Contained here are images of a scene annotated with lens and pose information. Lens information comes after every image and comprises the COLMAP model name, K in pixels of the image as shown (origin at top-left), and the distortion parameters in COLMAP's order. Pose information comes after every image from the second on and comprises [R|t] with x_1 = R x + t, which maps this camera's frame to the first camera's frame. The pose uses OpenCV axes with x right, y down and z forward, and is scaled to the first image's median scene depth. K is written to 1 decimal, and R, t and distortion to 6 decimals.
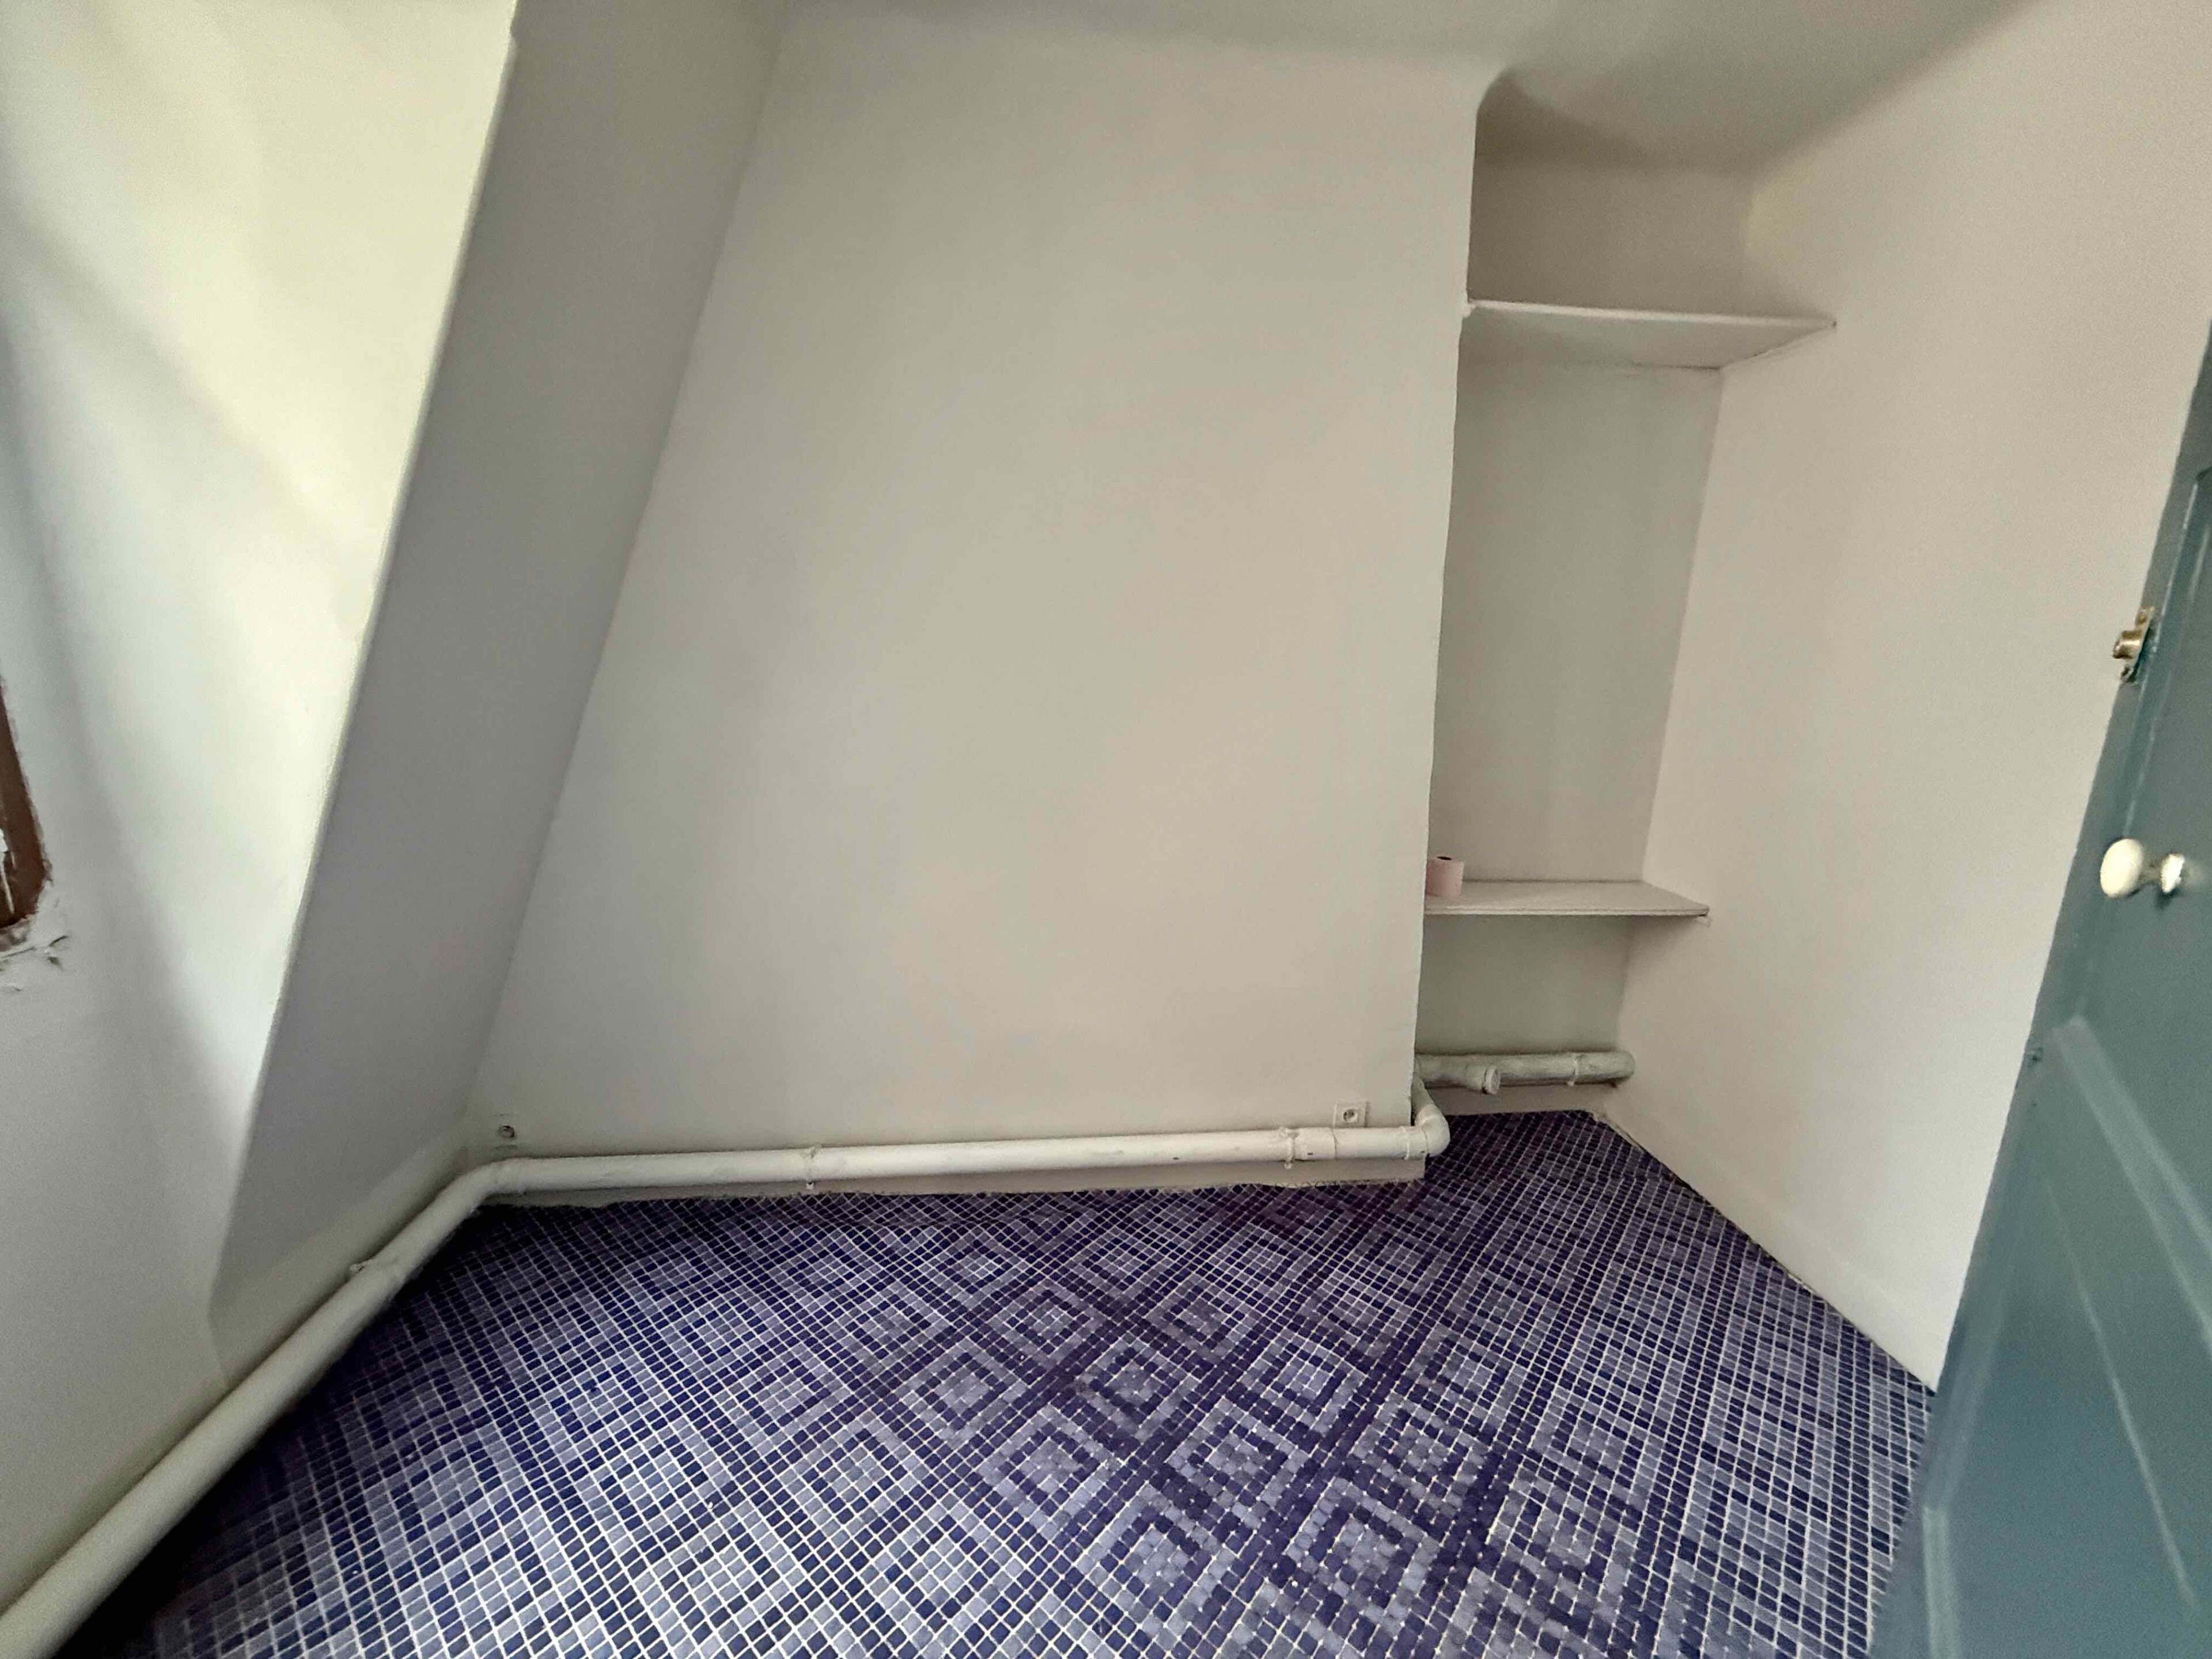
lens RADIAL K [[850.0, 0, 1116.0], [0, 850.0, 836.3], [0, 0, 1]] dist [-0.000251, -0.000140]
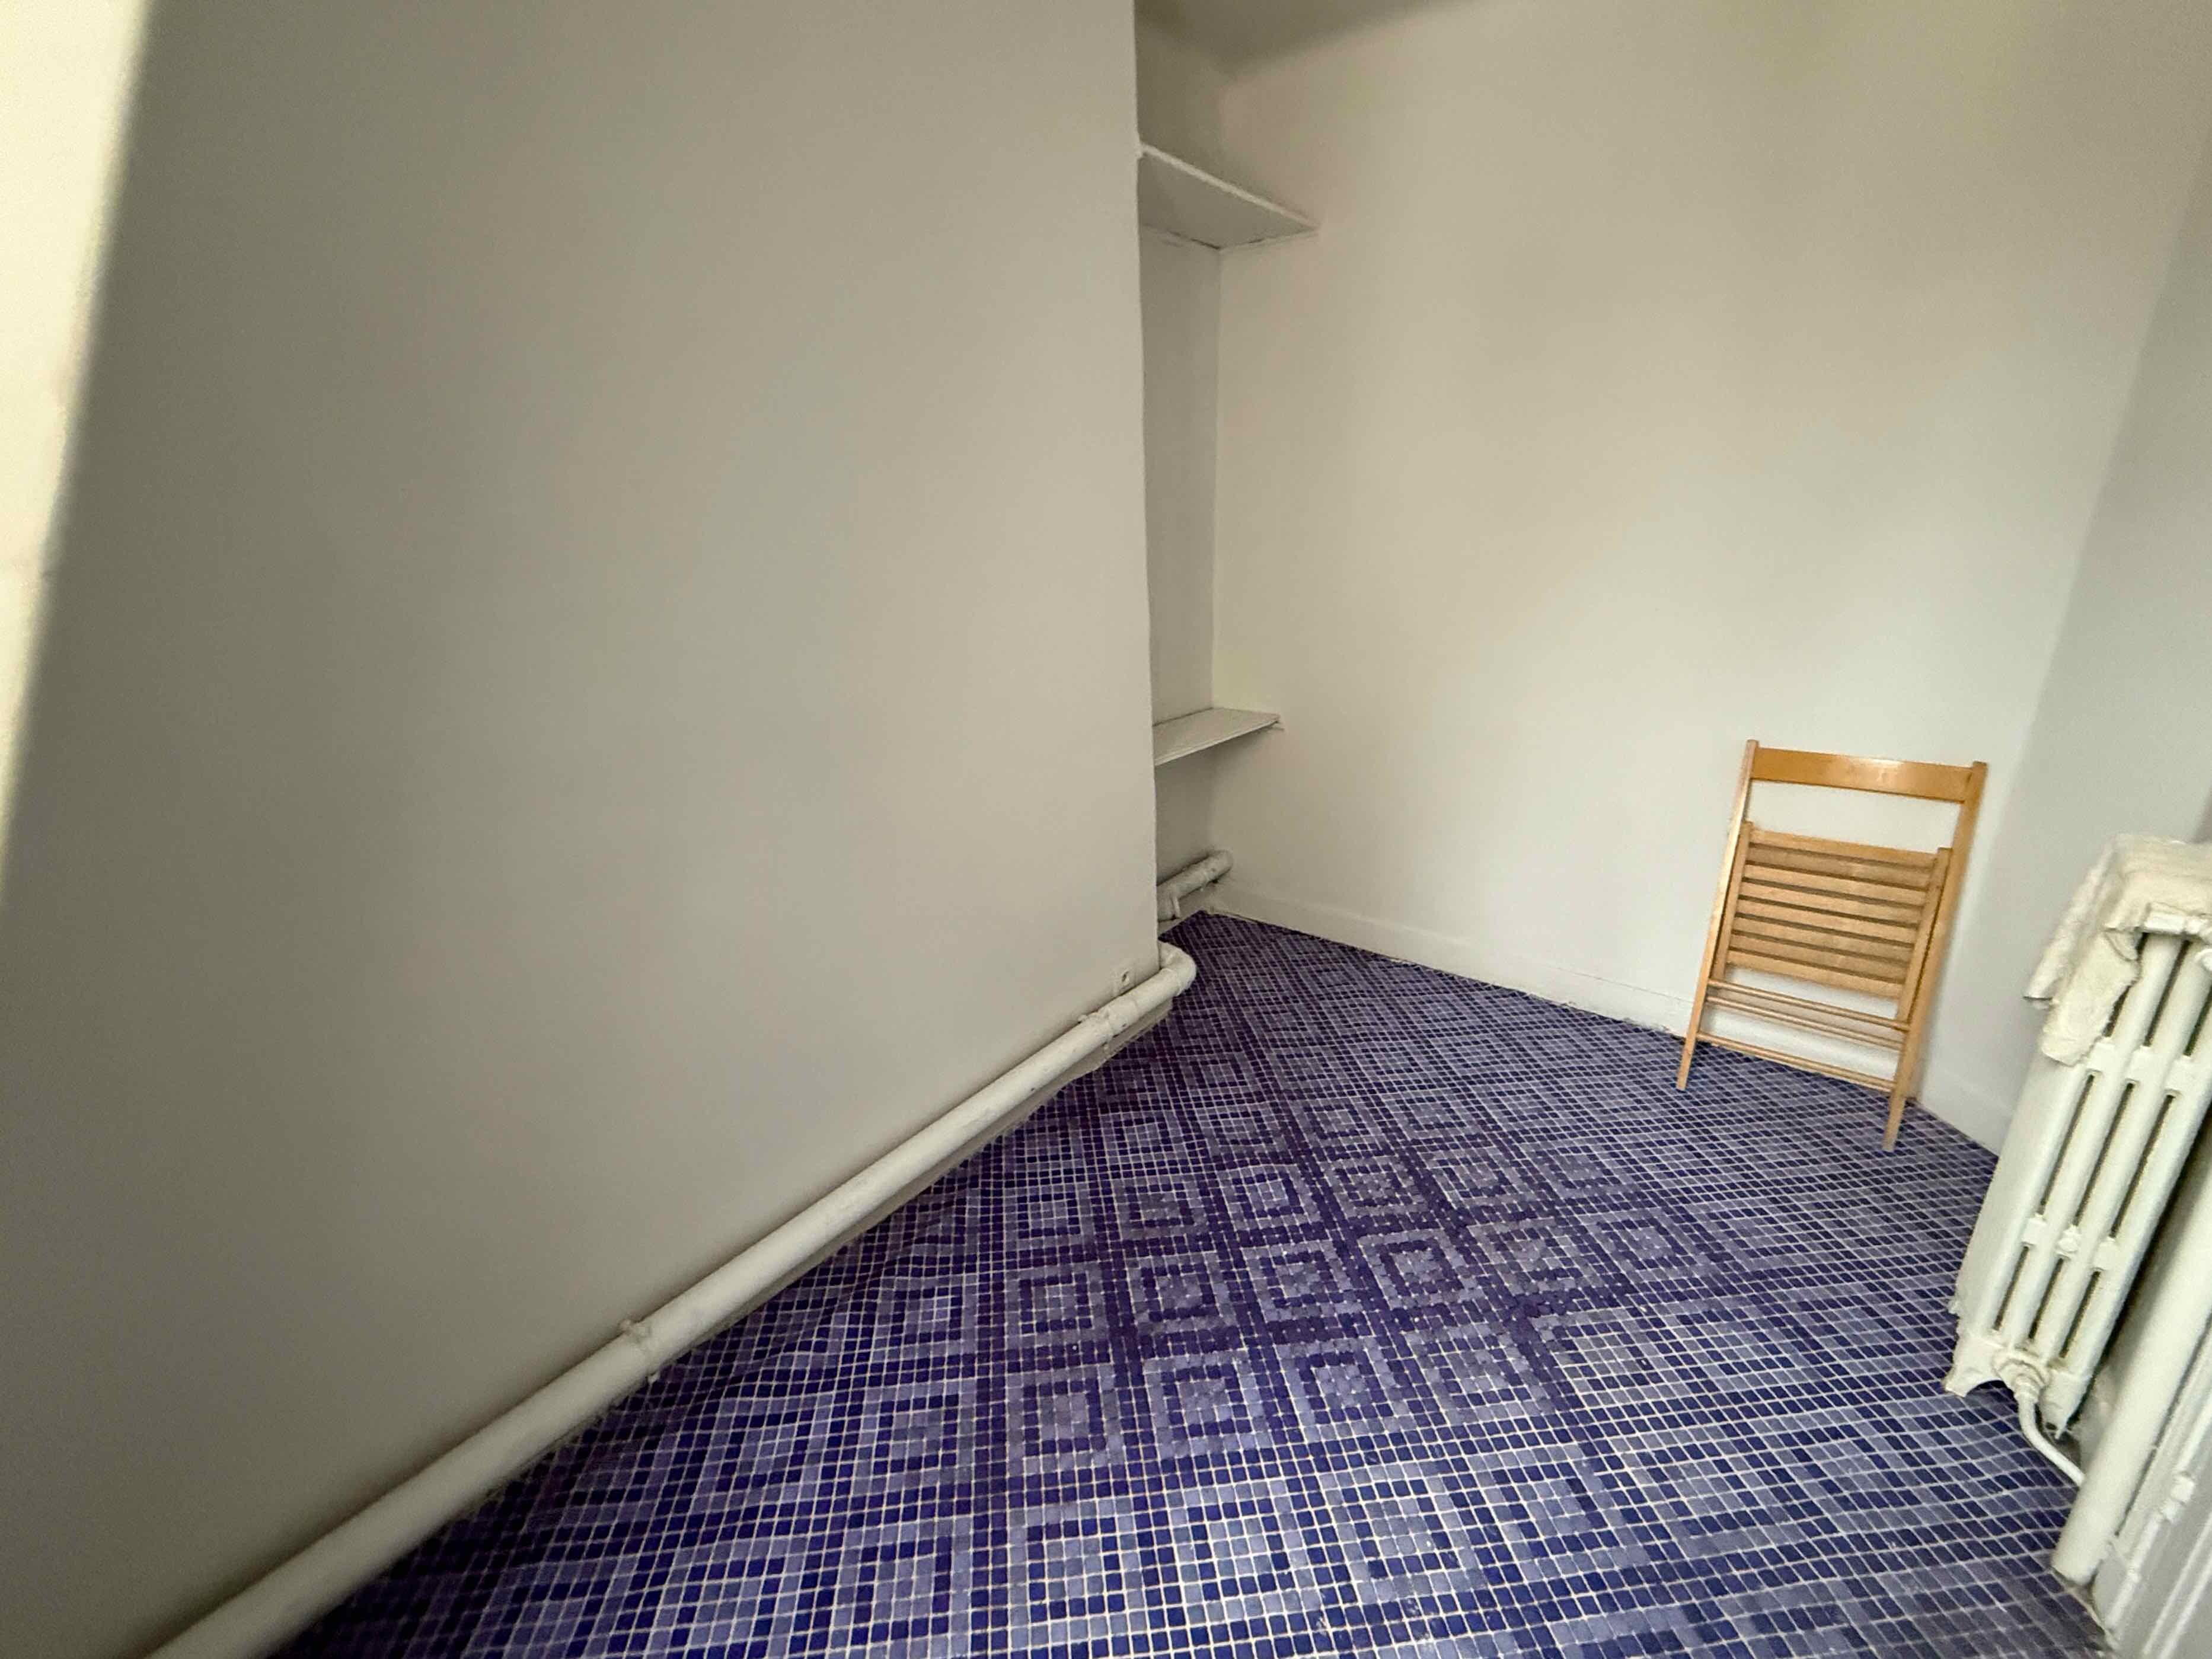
lens RADIAL K [[914.3, 0, 1104.0], [0, 914.3, 830.4], [0, 0, 1]] dist [0.000451, 0.000459]
pose [[0.694348, -0.273004, 0.665845, -0.641301], [0.198569, 0.962010, 0.187366, -0.085358], [-0.691702, 0.002119, 0.722180, 0.324228]]
